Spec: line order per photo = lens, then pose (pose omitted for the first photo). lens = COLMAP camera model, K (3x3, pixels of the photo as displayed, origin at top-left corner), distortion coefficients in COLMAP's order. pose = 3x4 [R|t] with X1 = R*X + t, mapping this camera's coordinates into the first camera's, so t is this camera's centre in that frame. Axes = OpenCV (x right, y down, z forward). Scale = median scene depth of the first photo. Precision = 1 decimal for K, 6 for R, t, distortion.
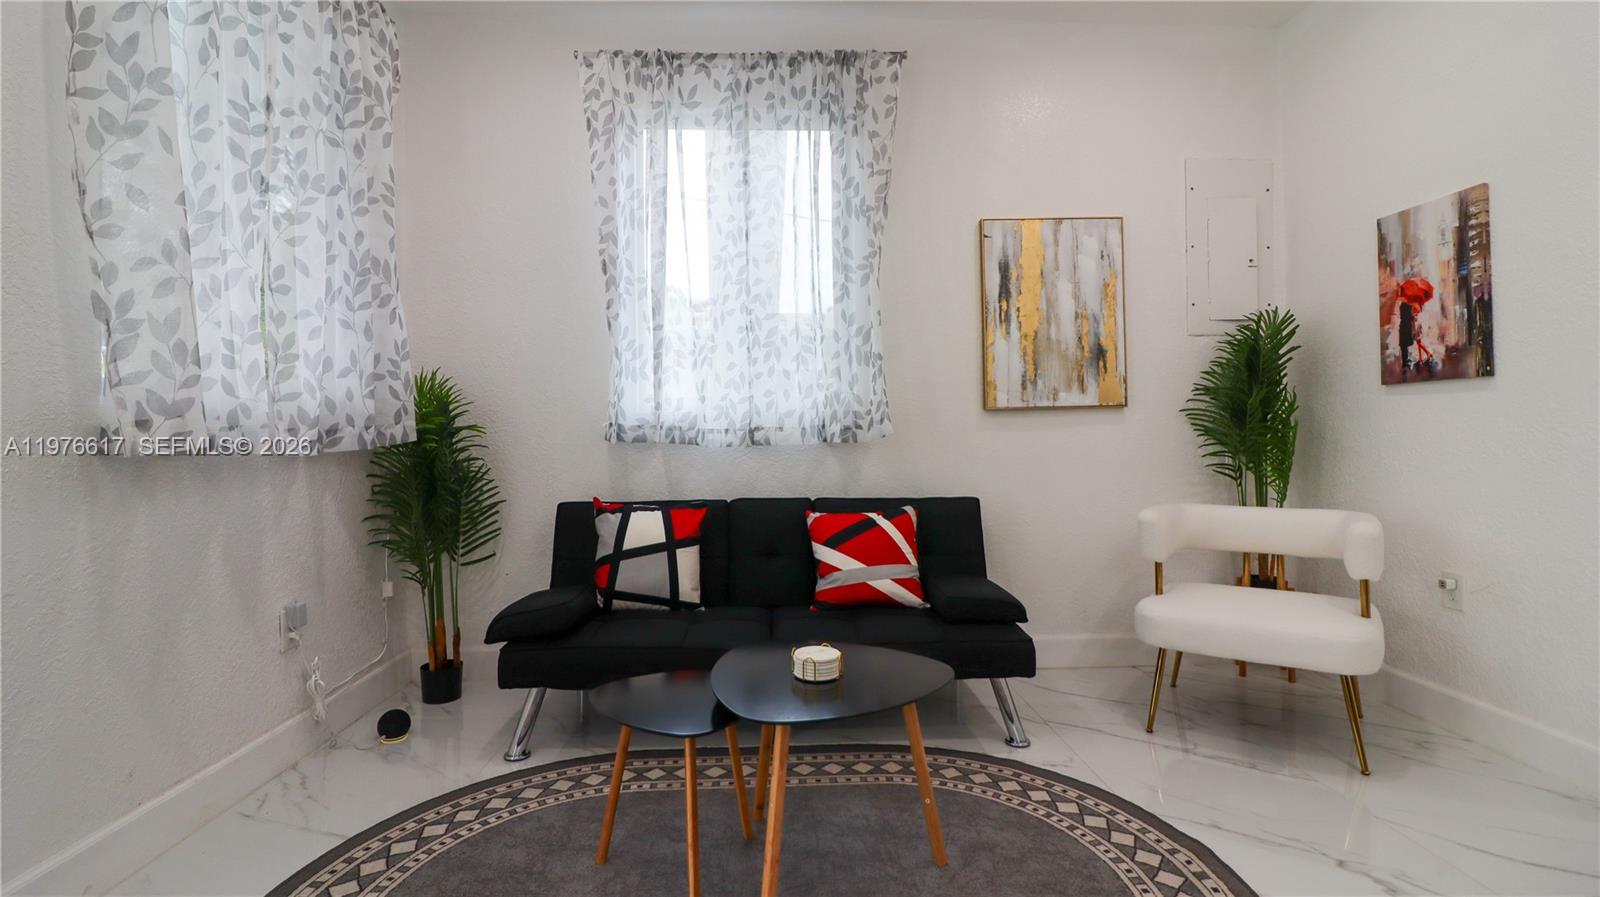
lens RADIAL K [[742.7, 0, 805.1], [0, 742.7, 441.6], [0, 0, 1]] dist [-0.002059, -0.011225]
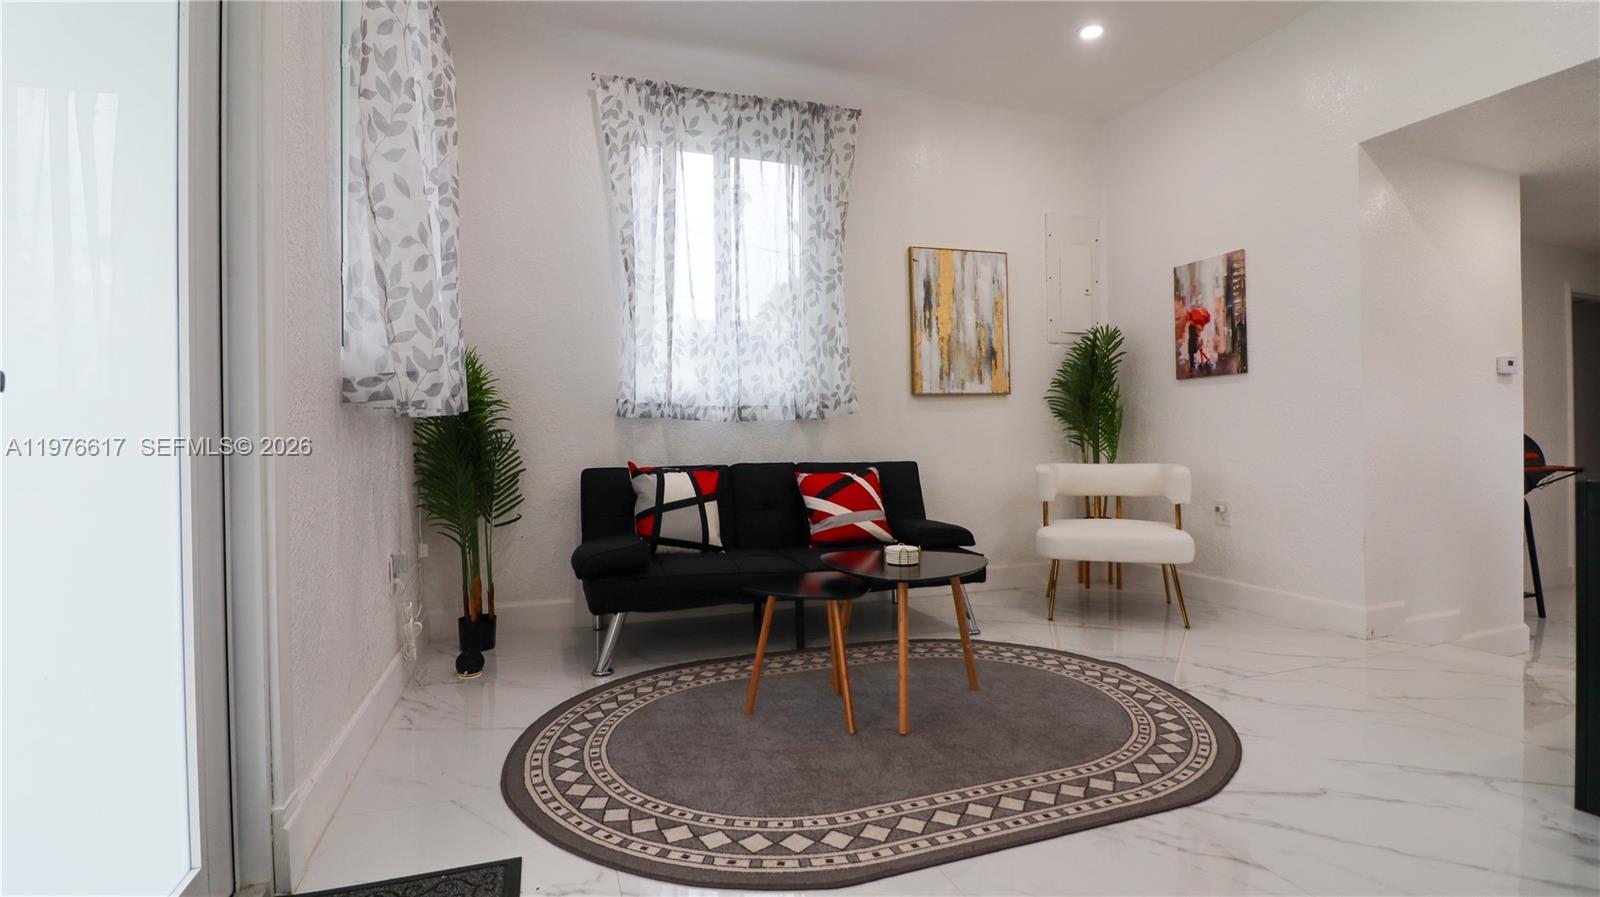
lens RADIAL K [[744.6, 0, 801.0], [0, 744.6, 448.7], [0, 0, 1]] dist [-0.002590, -0.000249]
pose [[0.956327, -0.005204, 0.292252, -0.346525], [0.005899, 0.999981, -0.001496, 0.054928], [-0.292239, 0.003154, 0.956340, -0.188990]]
